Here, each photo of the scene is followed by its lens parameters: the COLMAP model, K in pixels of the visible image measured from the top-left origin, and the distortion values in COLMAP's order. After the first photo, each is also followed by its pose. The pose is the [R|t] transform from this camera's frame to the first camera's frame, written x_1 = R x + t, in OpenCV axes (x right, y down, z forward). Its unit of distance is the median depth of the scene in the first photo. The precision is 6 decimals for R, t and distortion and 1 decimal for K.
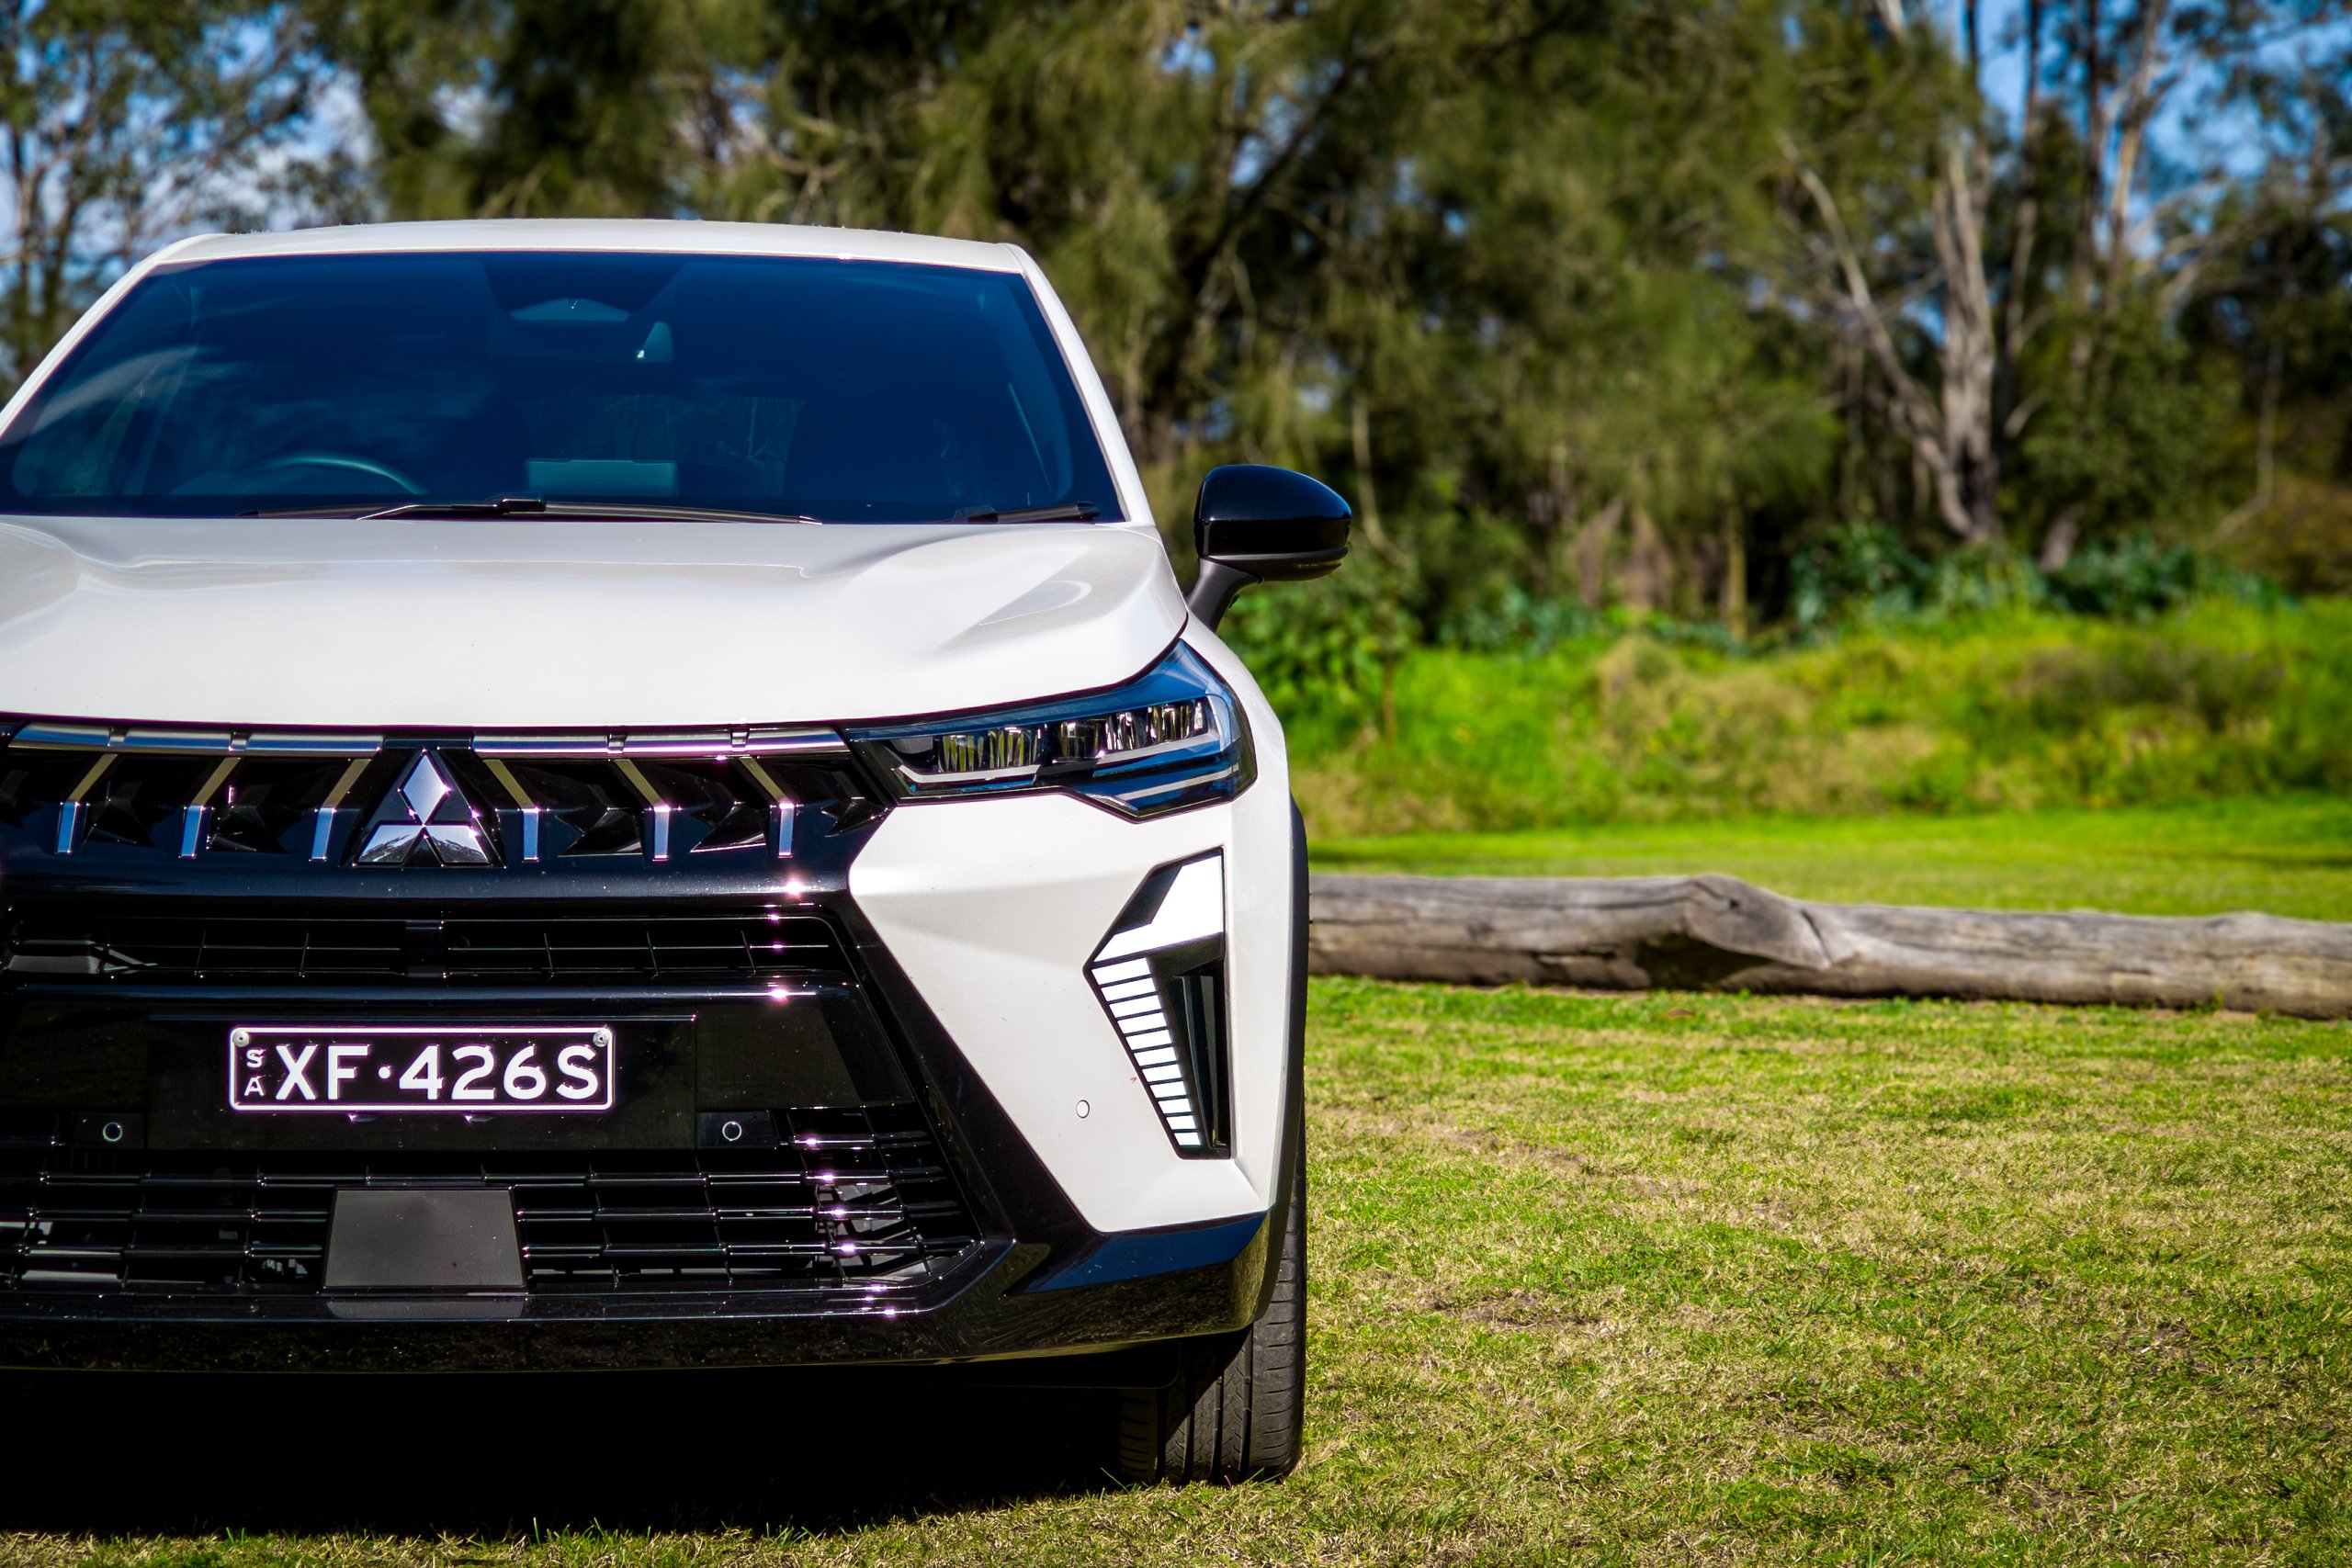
lens RADIAL K [[4849.7, 0, 1050.2], [0, 4849.7, 785.9], [0, 0, 1]] dist [0.206738, 0.241071]
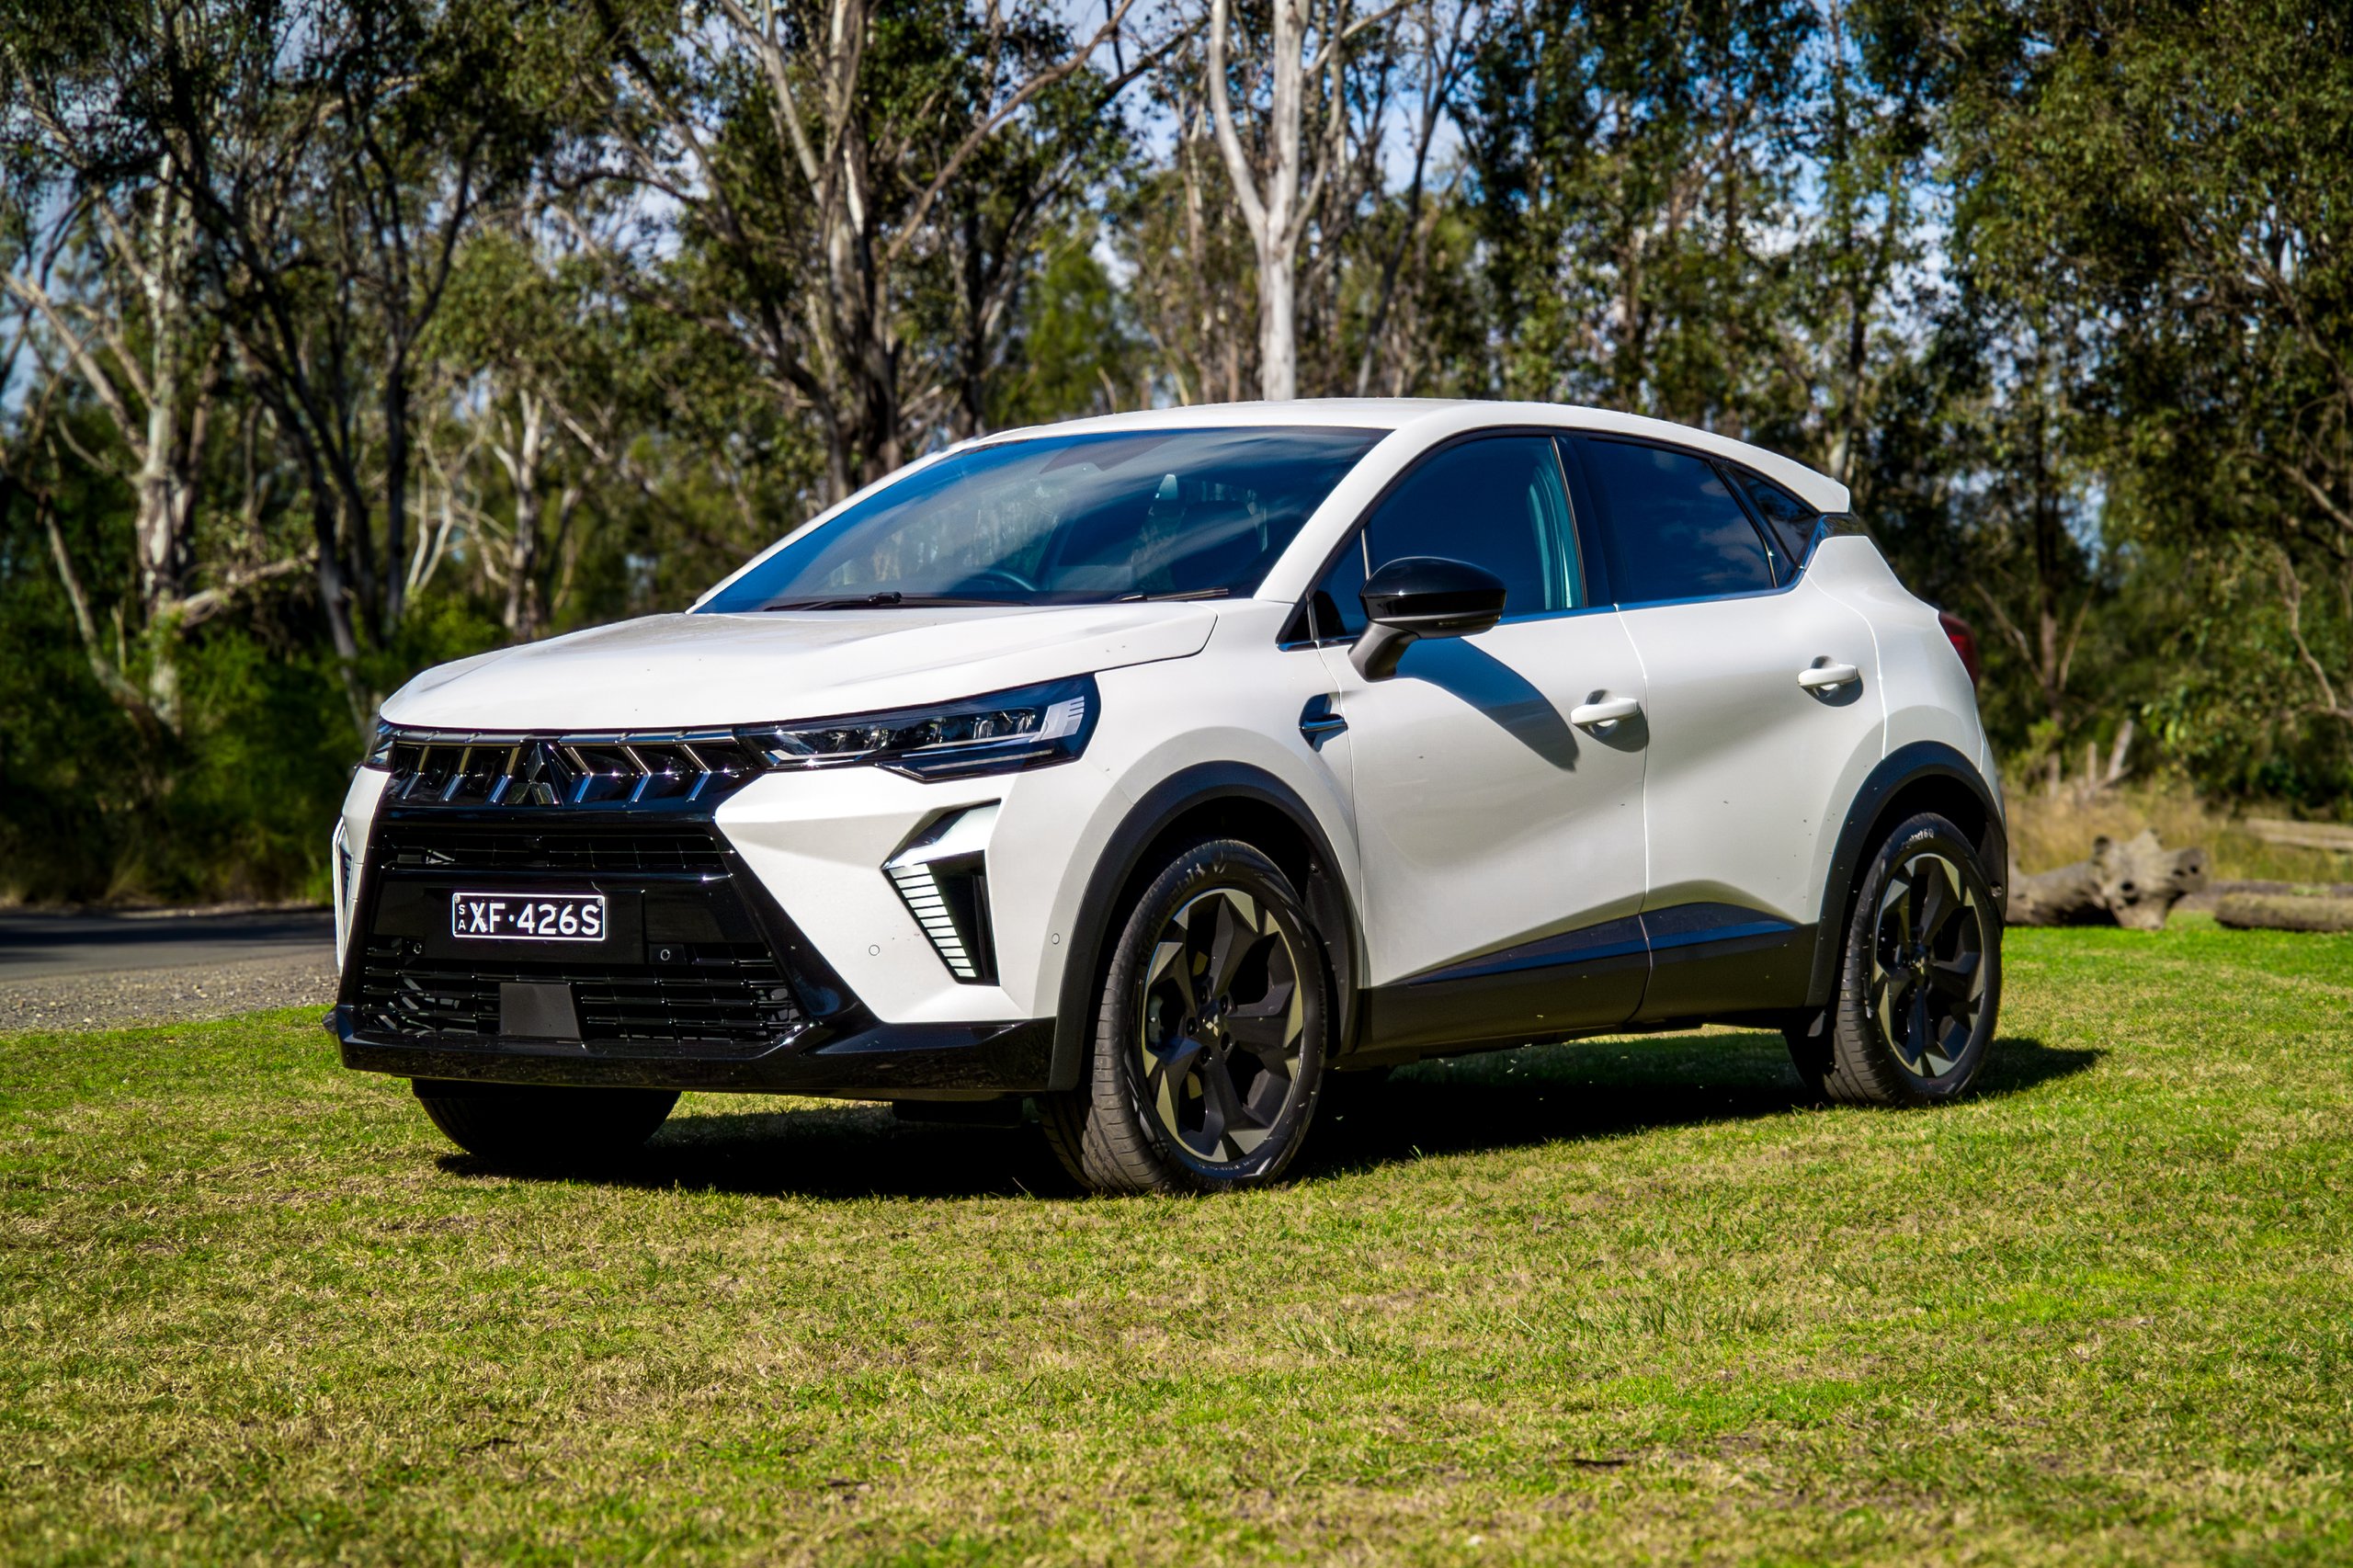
lens RADIAL K [[4950.8, 0, 1184.1], [0, 4950.8, 877.0], [0, 0, 1]] dist [0.179759, 0.337512]
pose [[0.800784, 0.006658, -0.598916, 1.116938], [-0.004490, 0.999977, 0.005112, 0.030748], [0.598937, -0.001405, 0.800795, -0.325097]]
